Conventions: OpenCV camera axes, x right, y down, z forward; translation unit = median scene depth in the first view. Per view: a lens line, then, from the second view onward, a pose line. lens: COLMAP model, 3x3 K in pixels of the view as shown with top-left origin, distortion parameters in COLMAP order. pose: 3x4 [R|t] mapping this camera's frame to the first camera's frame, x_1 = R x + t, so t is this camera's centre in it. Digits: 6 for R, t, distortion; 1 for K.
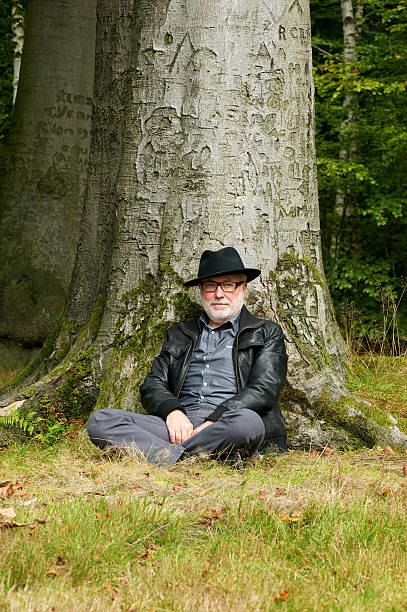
lens RADIAL K [[1699.4, 0, 203.5], [0, 1699.4, 306.0], [0, 0, 1]] dist [-0.009715, 0.422825]
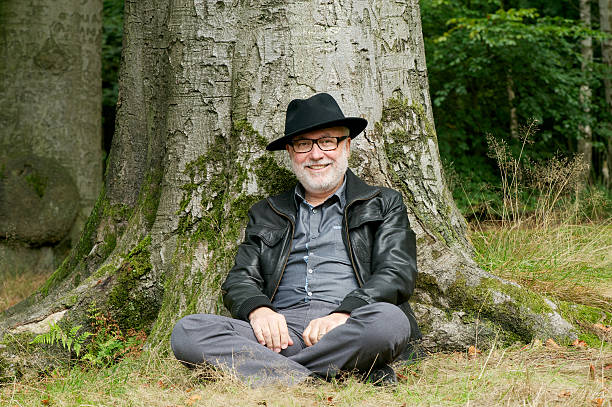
lens RADIAL K [[1699.4, 0, 306.0], [0, 1699.4, 203.5], [0, 0, 1]] dist [-0.009715, 0.422825]
pose [[0.995356, -0.062582, 0.073148, -0.050957], [0.062322, 0.998039, 0.005837, 0.009640], [-0.073370, -0.001251, 0.997304, 0.232552]]
